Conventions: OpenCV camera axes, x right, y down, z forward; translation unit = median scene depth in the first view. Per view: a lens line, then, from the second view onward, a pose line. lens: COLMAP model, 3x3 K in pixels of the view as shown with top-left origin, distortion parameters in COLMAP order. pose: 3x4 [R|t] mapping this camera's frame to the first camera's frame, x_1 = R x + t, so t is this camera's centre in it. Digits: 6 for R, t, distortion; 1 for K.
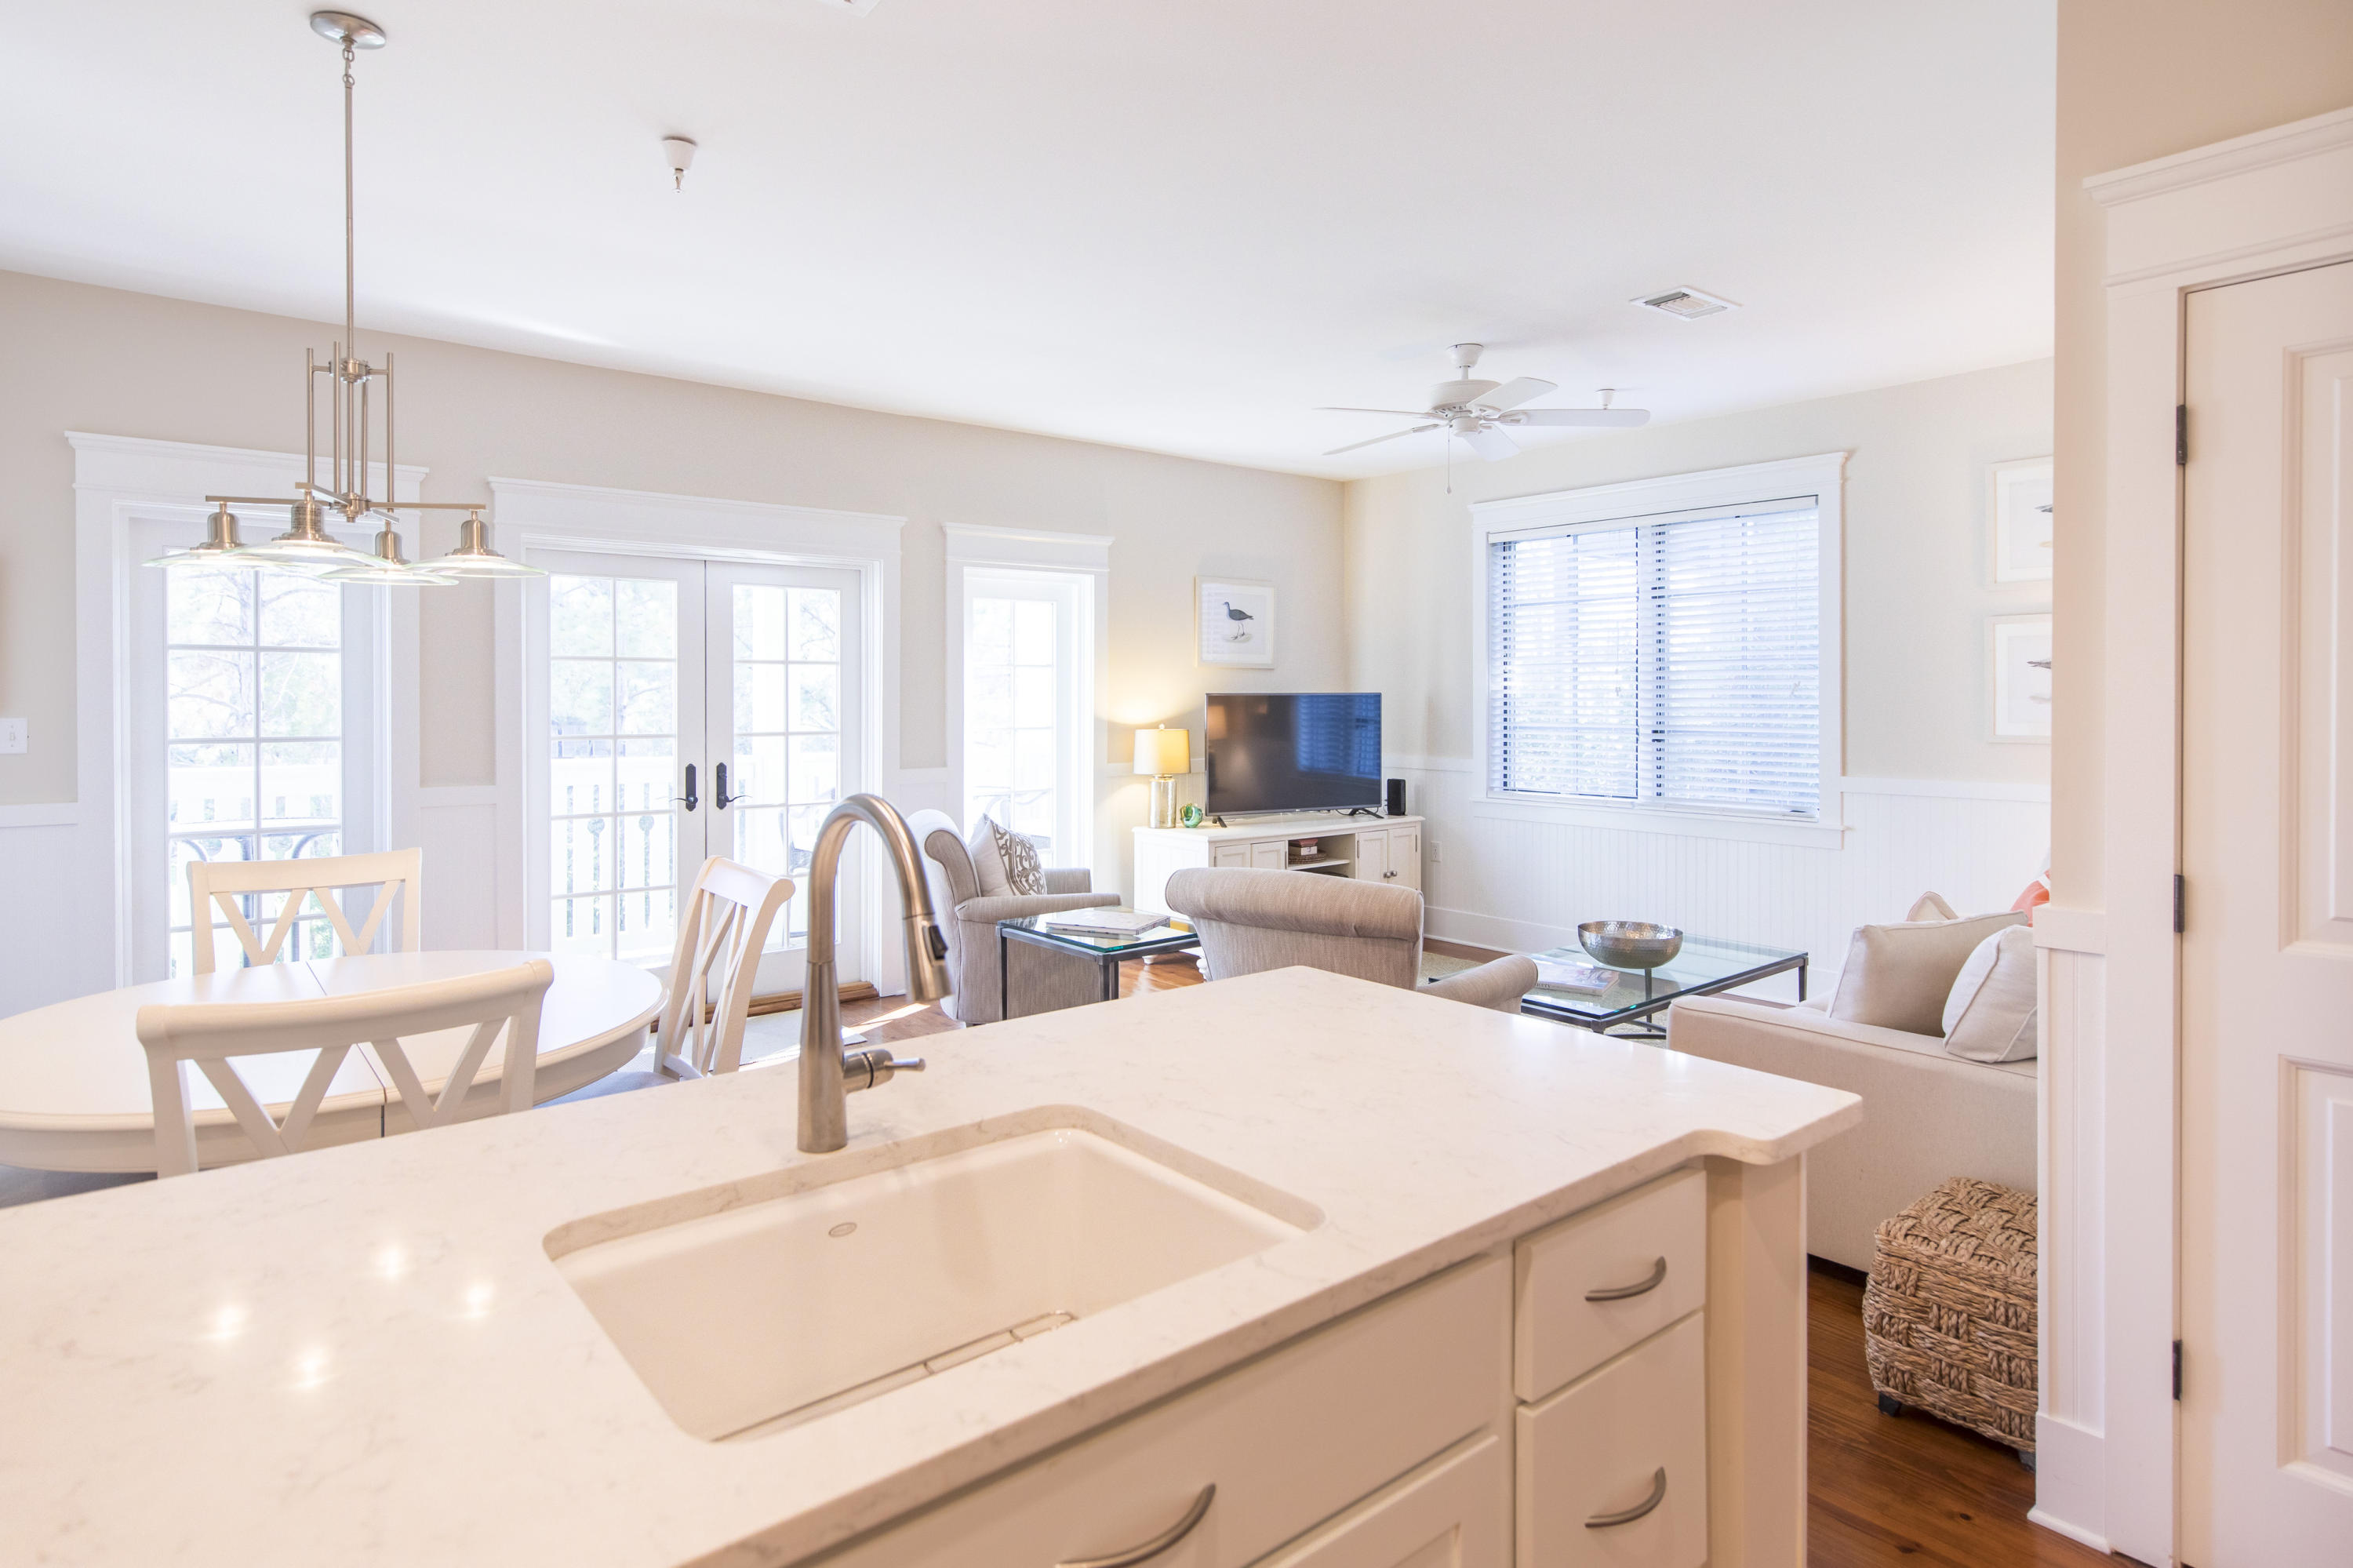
lens RADIAL K [[1257.8, 0, 1170.2], [0, 1257.8, 706.0], [0, 0, 1]] dist [-0.001593, -0.000077]
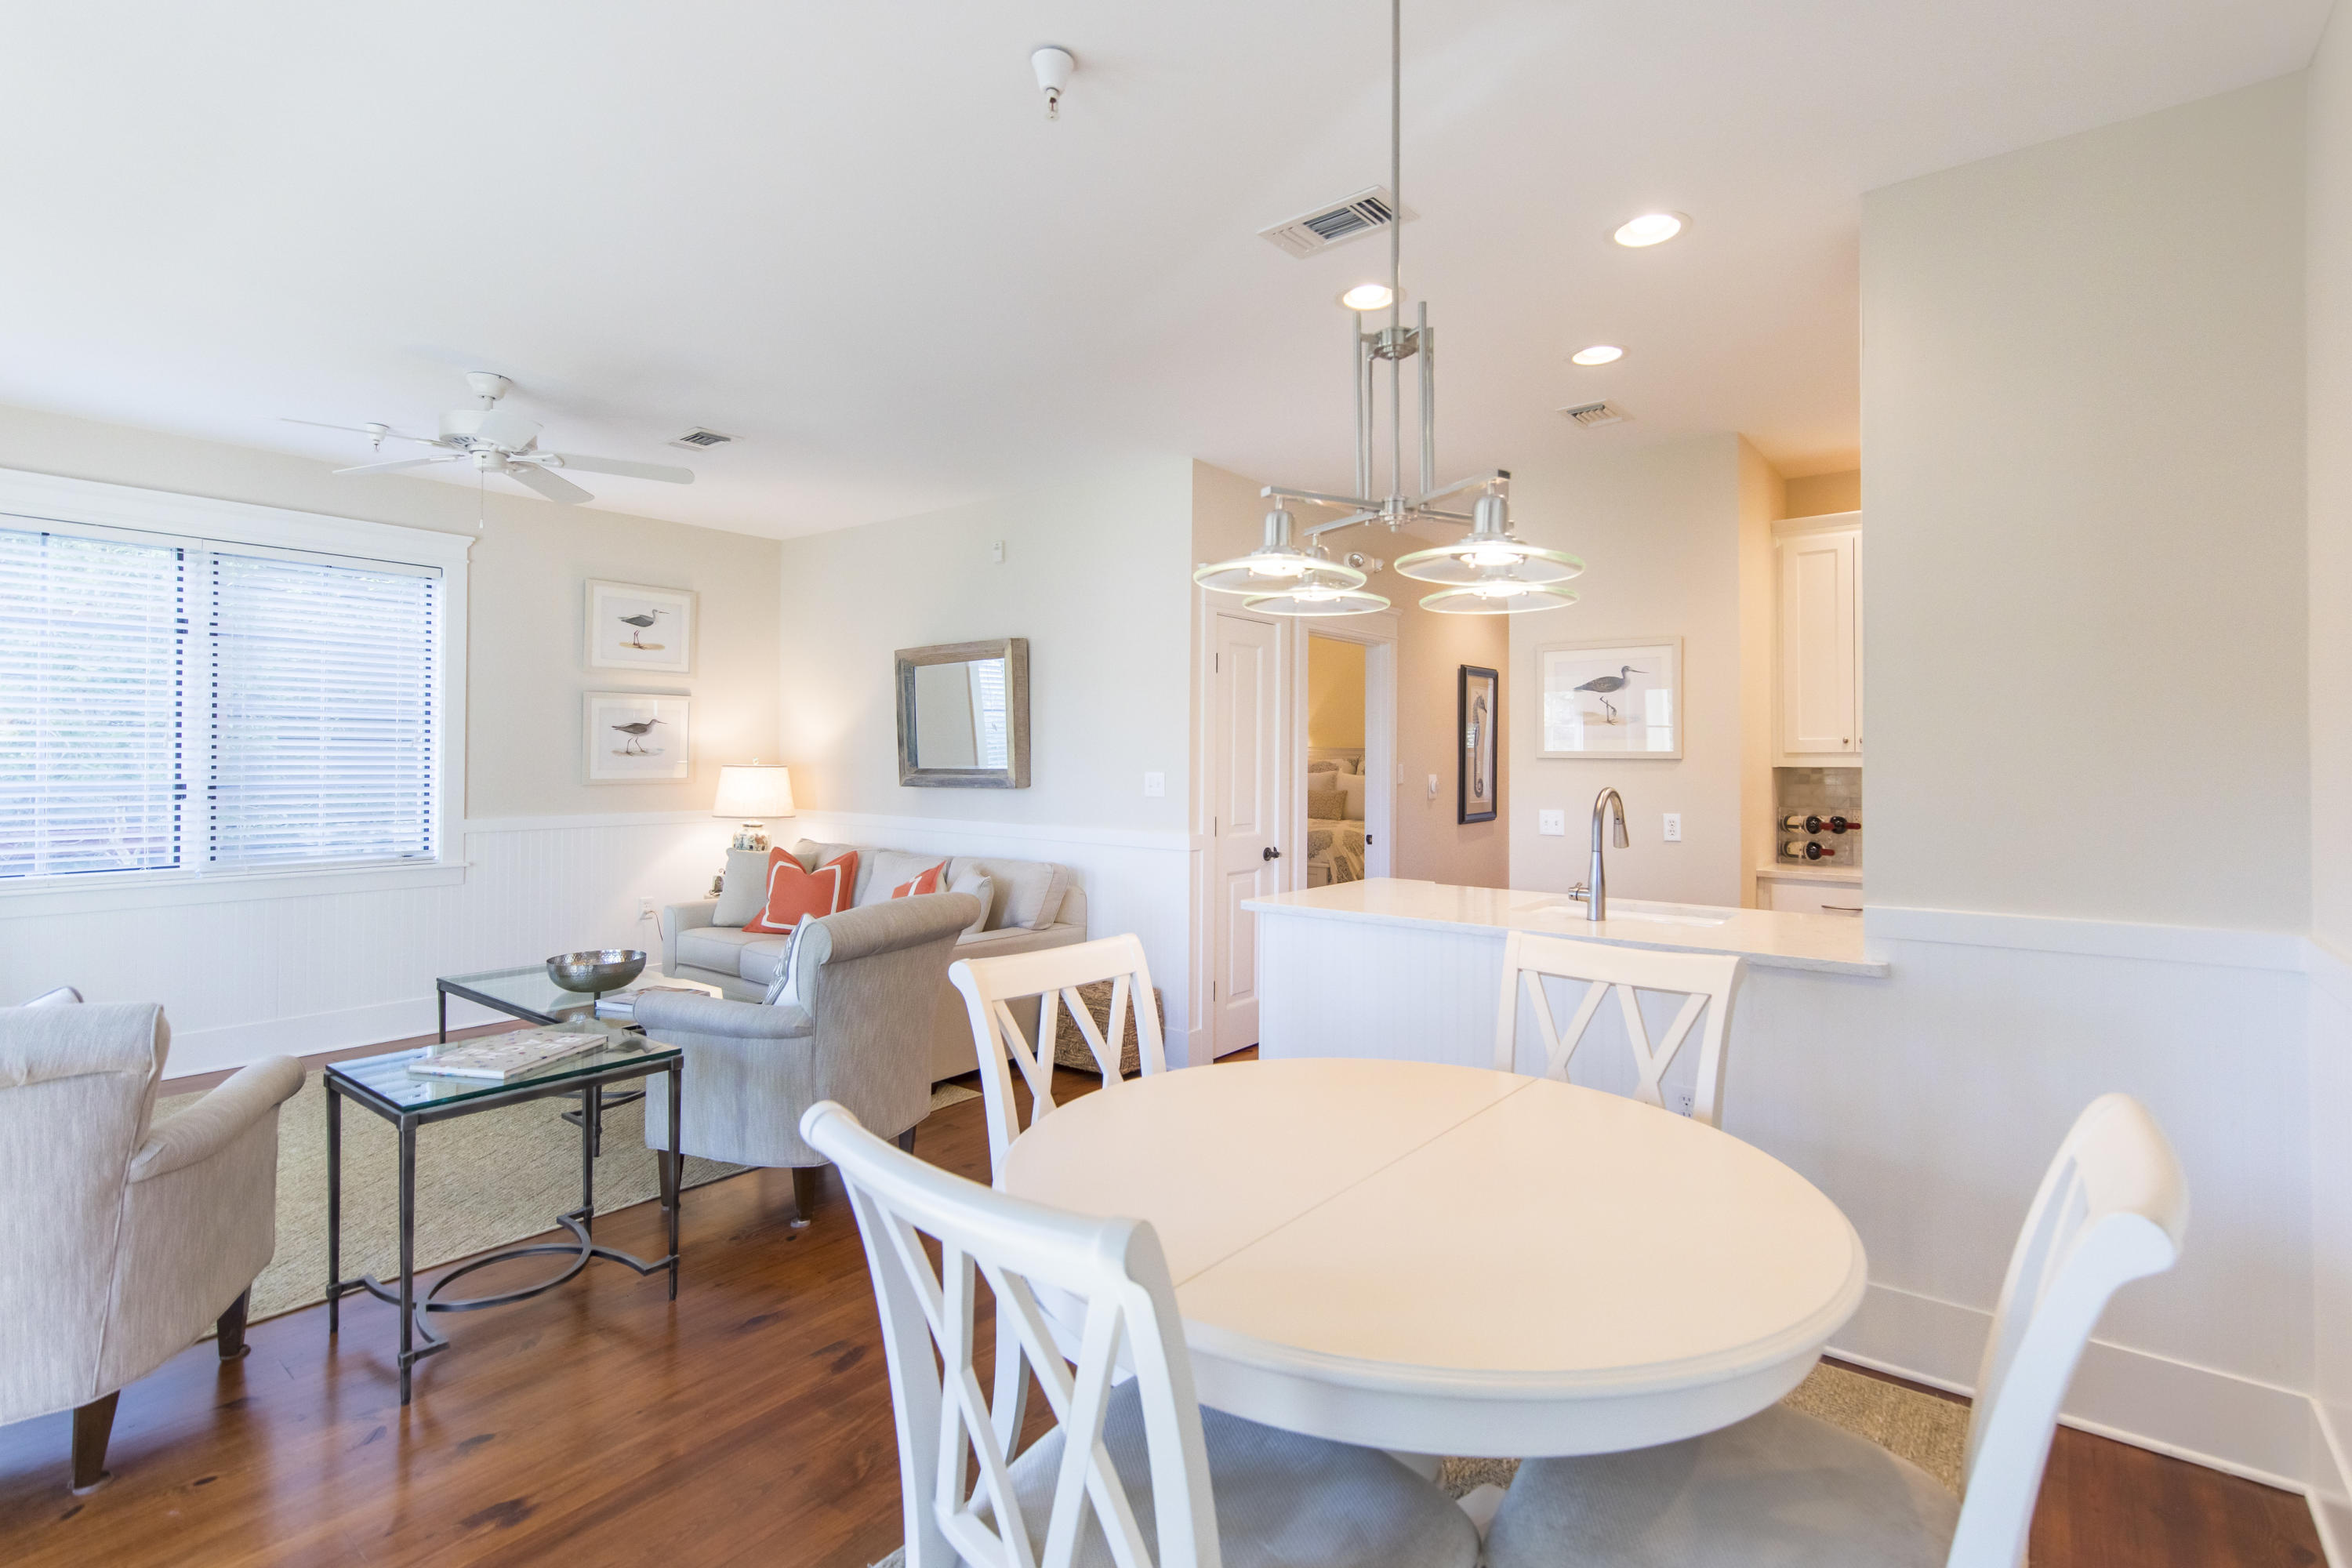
lens RADIAL K [[1121.6, 0, 1166.1], [0, 1121.6, 744.5], [0, 0, 1]] dist [-0.000393, -0.000233]
pose [[-0.207260, 0.006627, 0.978263, -0.517730], [0.000493, 0.999978, -0.006670, -0.004034], [-0.978286, -0.000900, -0.207259, 0.512087]]
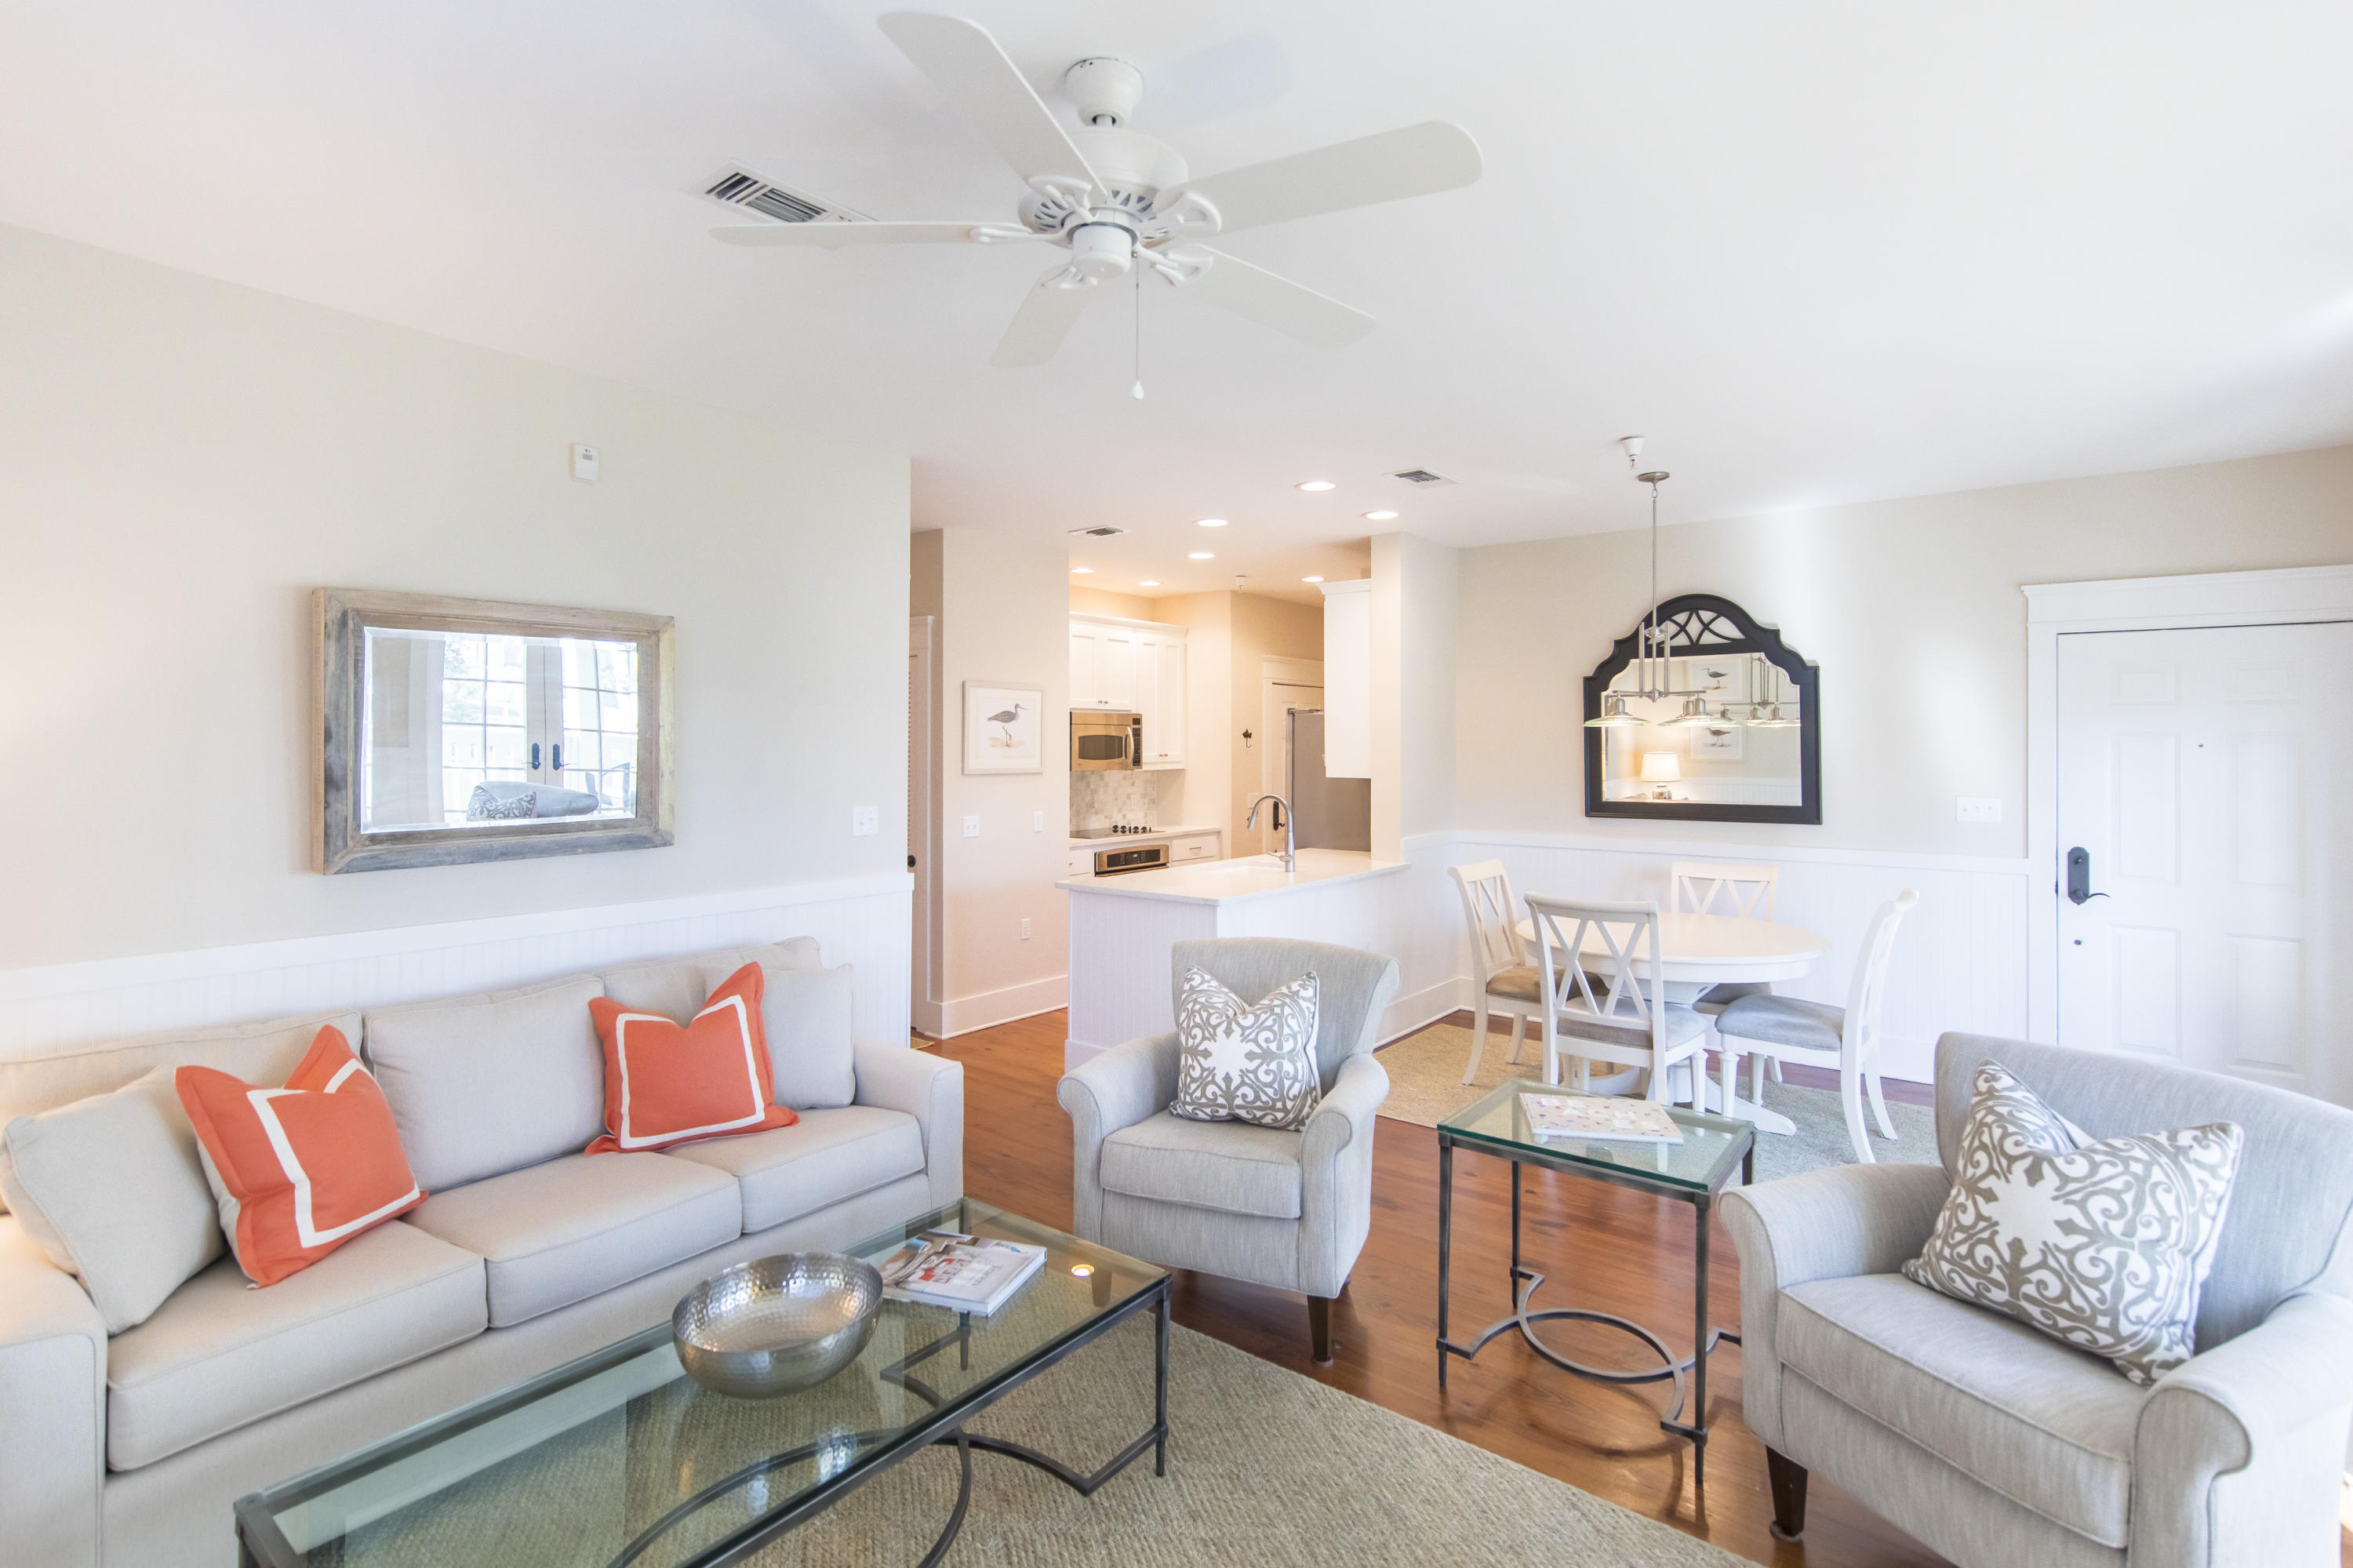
lens RADIAL K [[1122.2, 0, 1166.6], [0, 1122.2, 744.4], [0, 0, 1]] dist [-0.000393, -0.000233]
pose [[-0.978521, -0.001418, -0.206143, 0.219179], [-0.003045, 0.999967, 0.007574, -0.032640], [0.206125, 0.008039, -0.978493, 1.049902]]
